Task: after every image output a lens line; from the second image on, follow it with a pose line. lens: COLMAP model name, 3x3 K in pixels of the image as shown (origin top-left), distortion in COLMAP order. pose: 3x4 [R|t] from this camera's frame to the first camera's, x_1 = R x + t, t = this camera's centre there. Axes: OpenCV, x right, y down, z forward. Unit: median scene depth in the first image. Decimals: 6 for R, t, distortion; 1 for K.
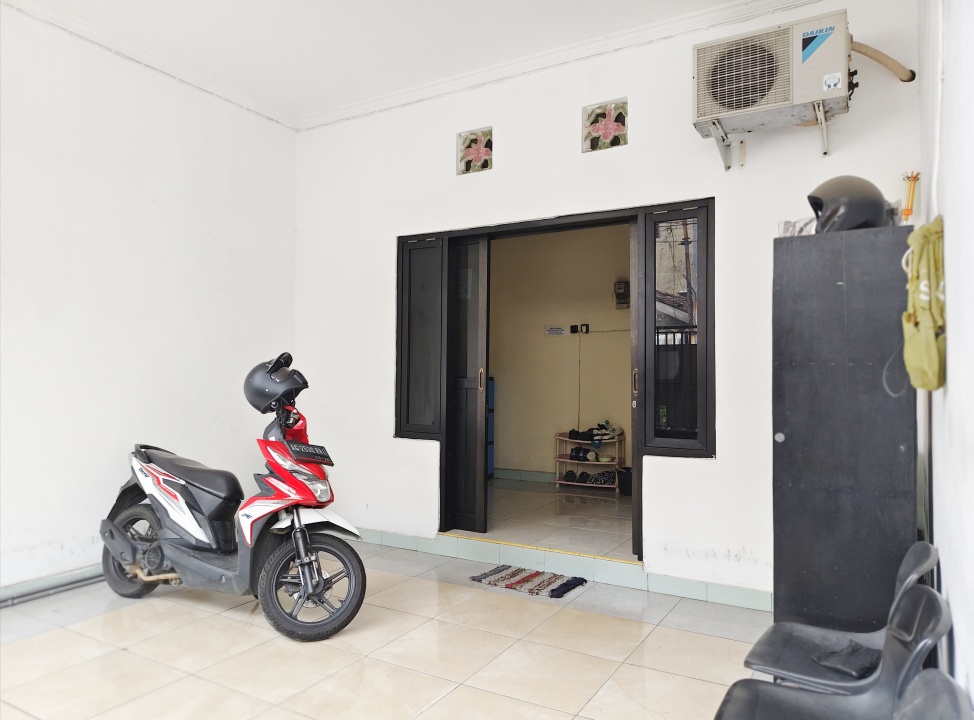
lens RADIAL K [[649.5, 0, 490.1], [0, 649.5, 384.4], [0, 0, 1]] dist [-0.005035, -0.003037]
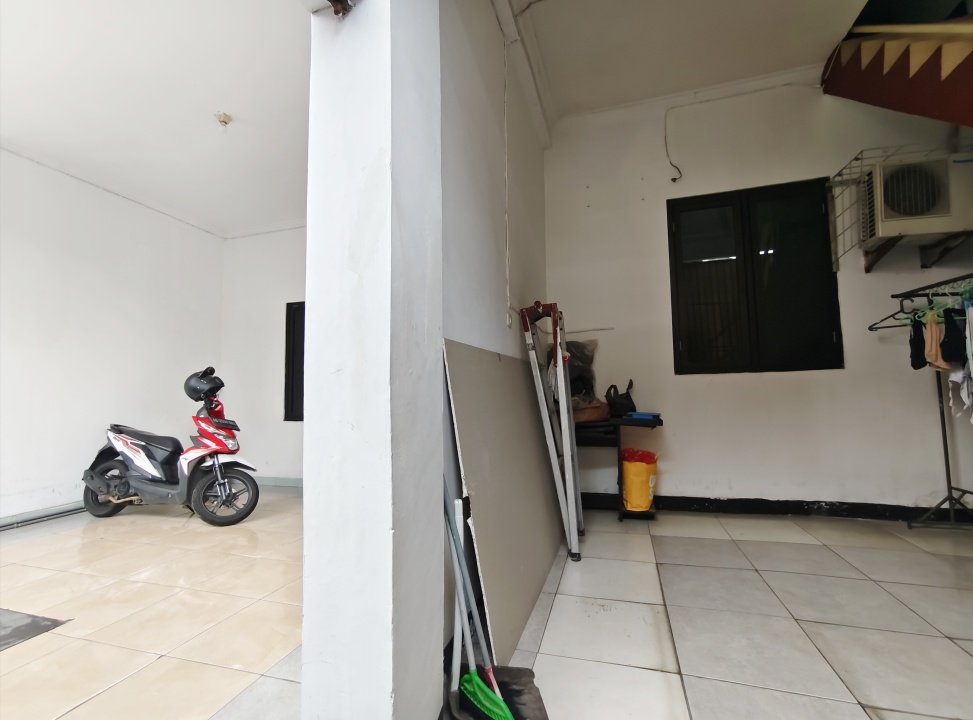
lens RADIAL K [[411.3, 0, 483.8], [0, 411.3, 377.7], [0, 0, 1]] dist [-0.014662, 0.000415]
pose [[0.964991, -0.001295, 0.262278, 0.120035], [0.013582, 0.998893, -0.045042, 0.037579], [-0.261929, 0.047027, 0.963941, -0.297806]]
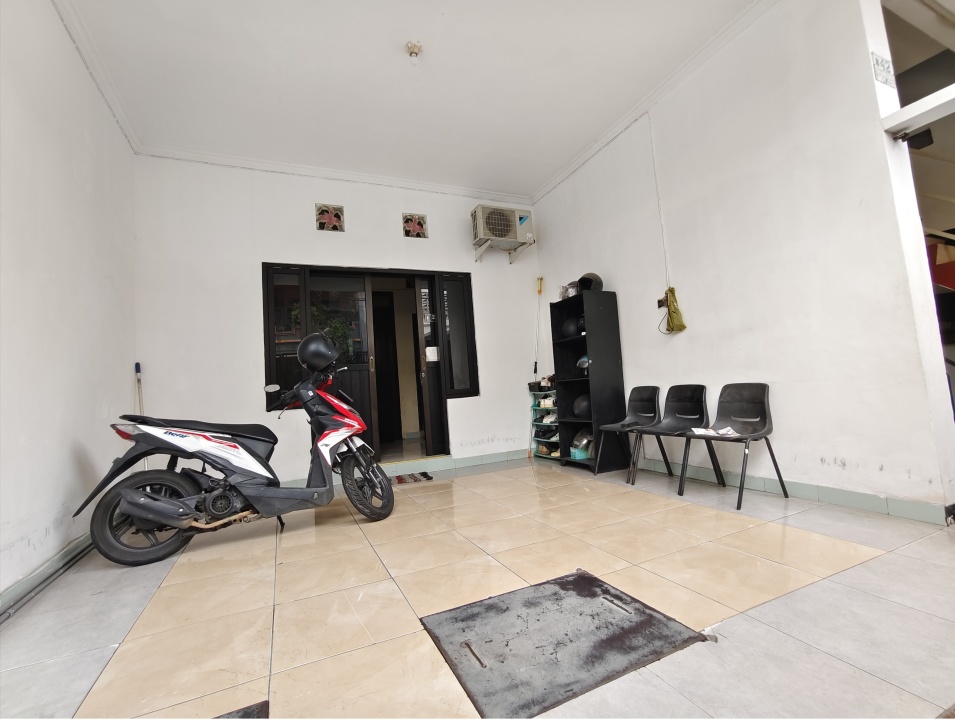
lens RADIAL K [[433.7, 0, 477.5], [0, 433.7, 360.0], [0, 0, 1]] dist [-0.053820, 0.031696]
pose [[0.598551, 0.009986, 0.801022, -0.861908], [0.071441, 0.995273, -0.065791, 0.101180], [-0.797893, 0.096605, 0.595008, 0.182341]]
